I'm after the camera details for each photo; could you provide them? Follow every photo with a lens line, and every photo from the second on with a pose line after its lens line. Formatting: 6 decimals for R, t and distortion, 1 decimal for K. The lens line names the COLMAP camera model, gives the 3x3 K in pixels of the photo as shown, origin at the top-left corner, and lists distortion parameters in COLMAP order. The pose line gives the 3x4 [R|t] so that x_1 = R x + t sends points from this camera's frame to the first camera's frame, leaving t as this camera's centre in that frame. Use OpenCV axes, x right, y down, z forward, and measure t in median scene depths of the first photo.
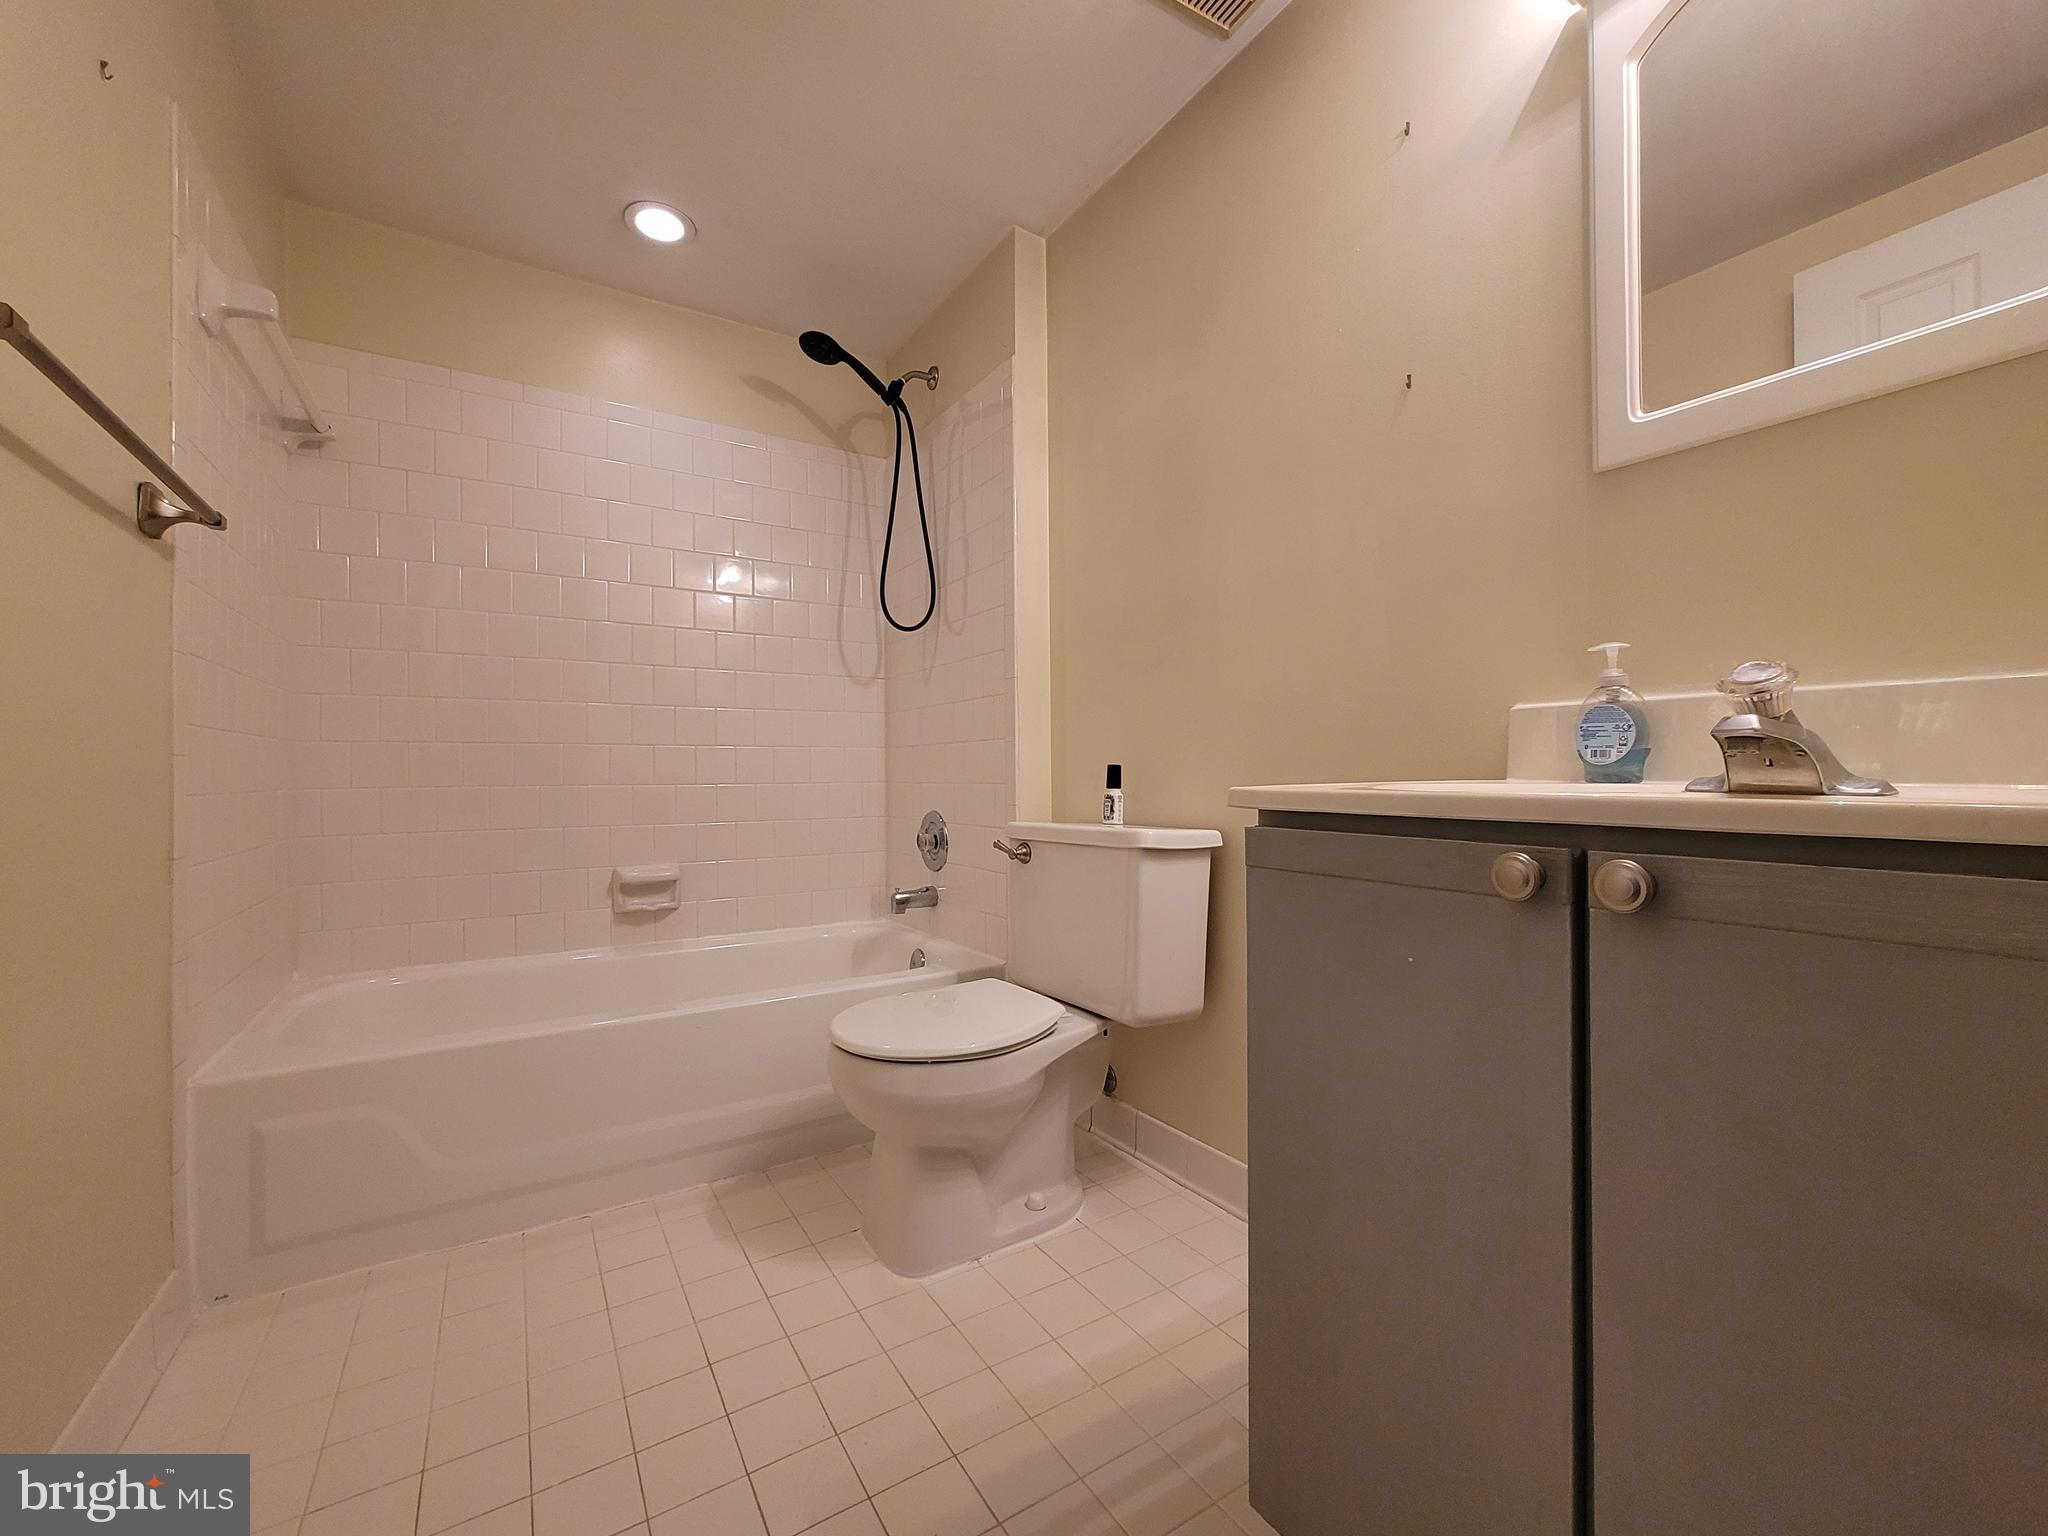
lens RADIAL K [[835.0, 0, 1024.0], [0, 835.0, 773.0], [0, 0, 1]] dist [-0.006563, 0.004440]
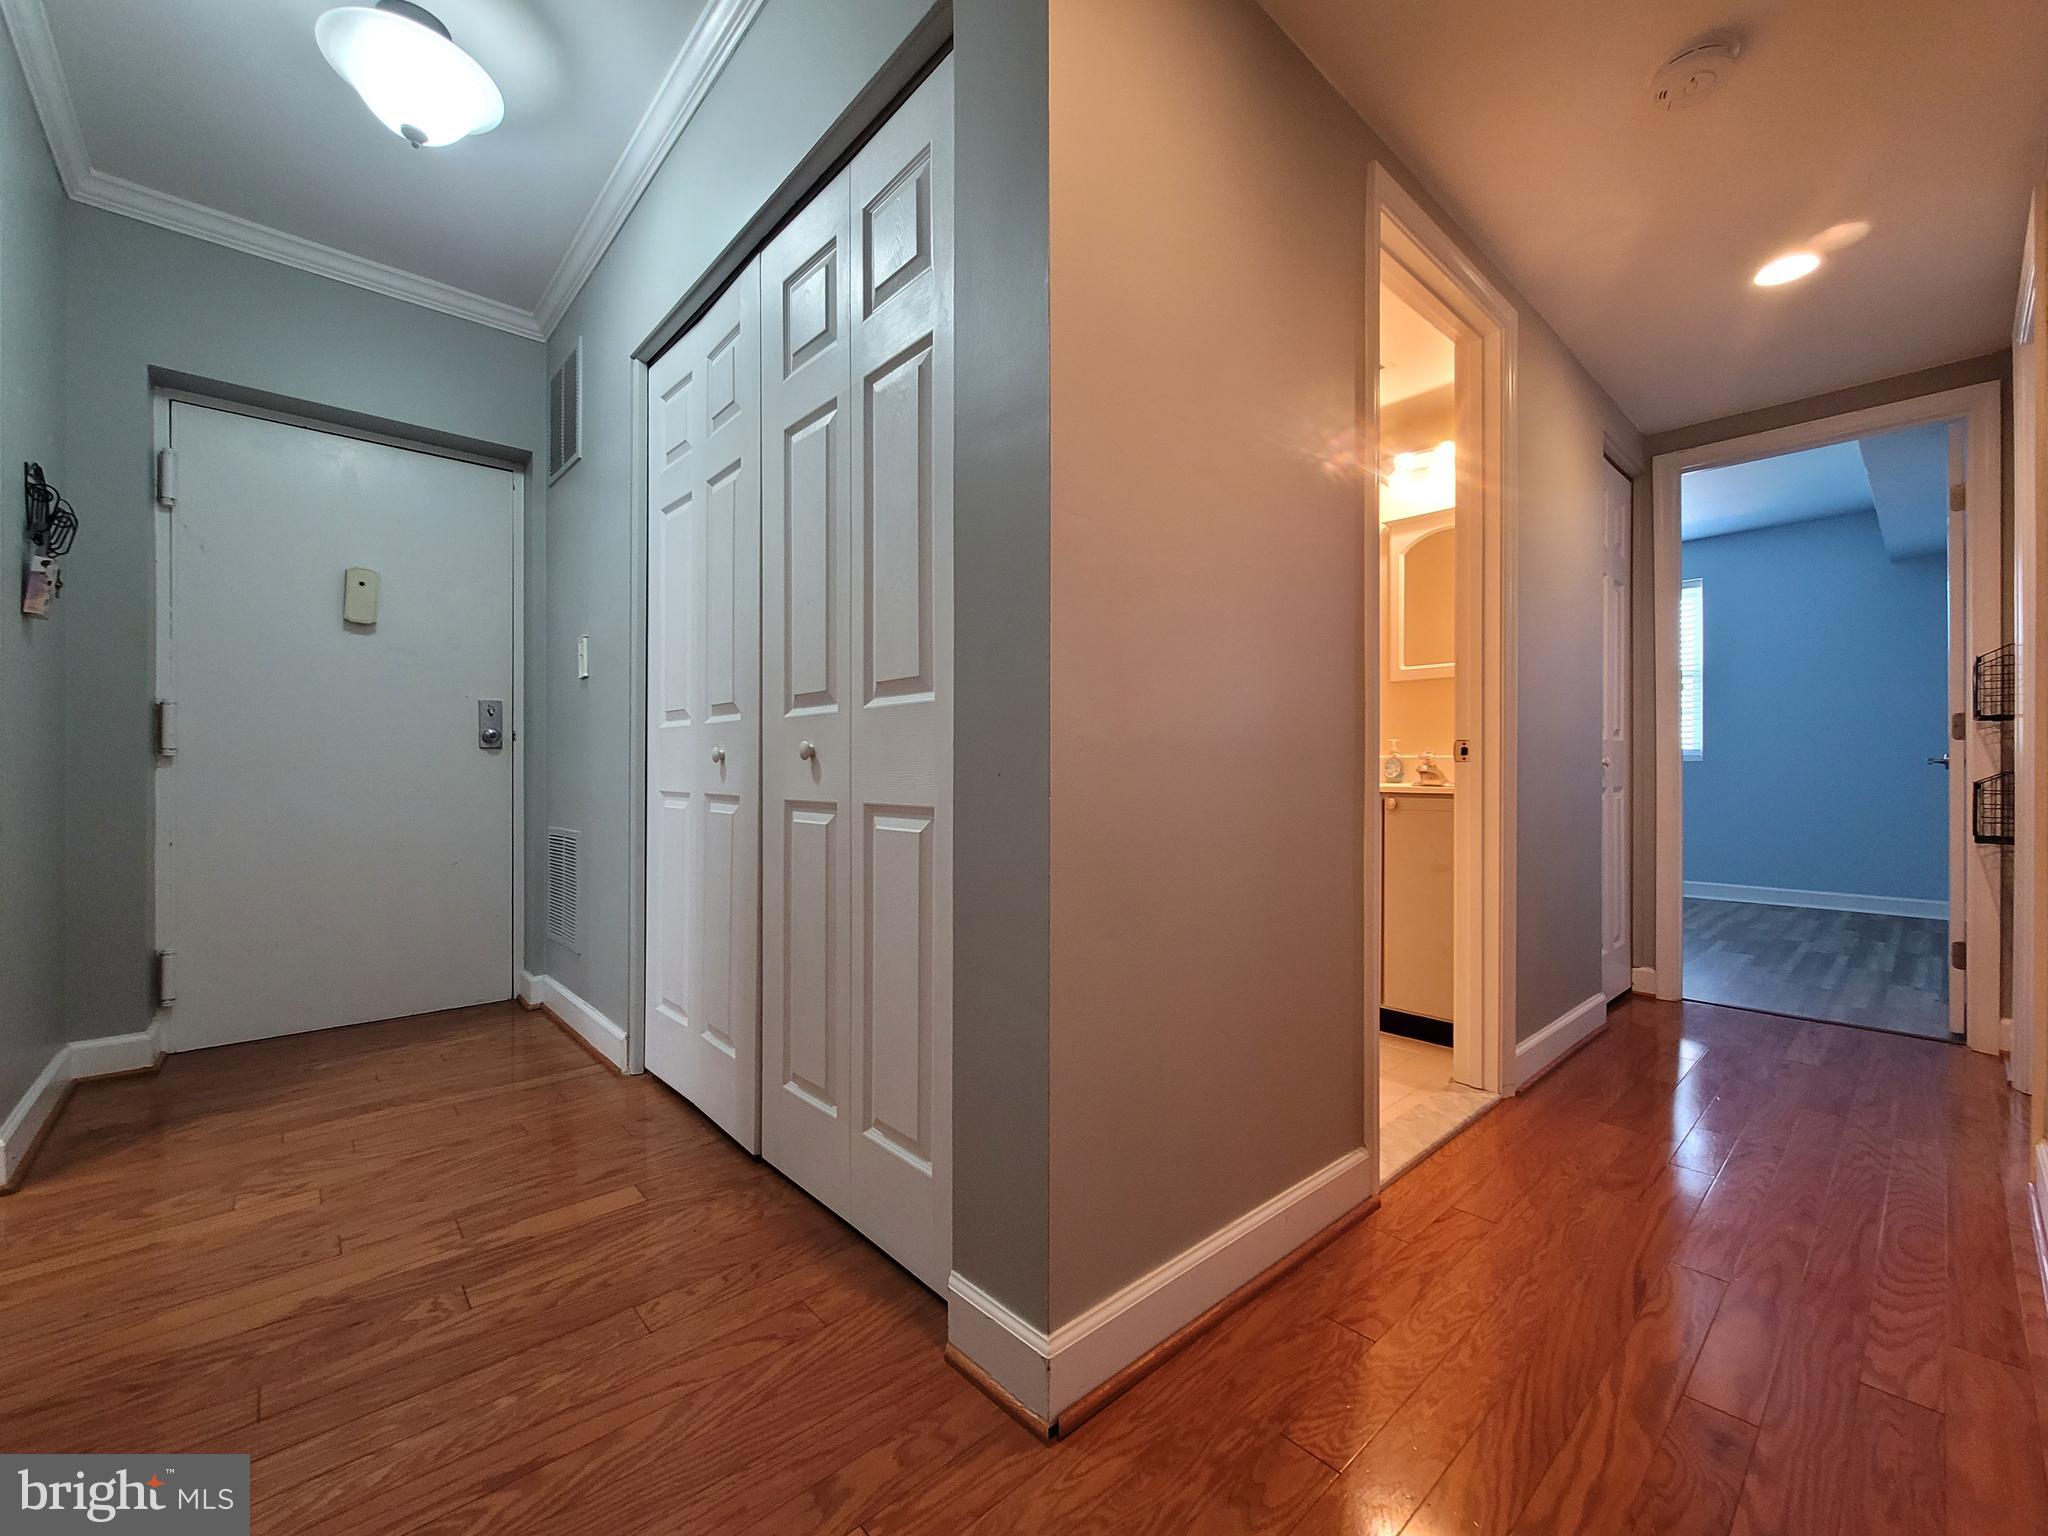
lens RADIAL K [[835.0, 0, 1026.5], [0, 835.0, 783.5], [0, 0, 1]] dist [-0.006563, 0.004440]
pose [[0.983709, 0.005479, 0.179687, -1.488227], [-0.009070, 0.999775, 0.019168, -0.042379], [-0.179542, -0.020485, 0.983537, -2.249791]]
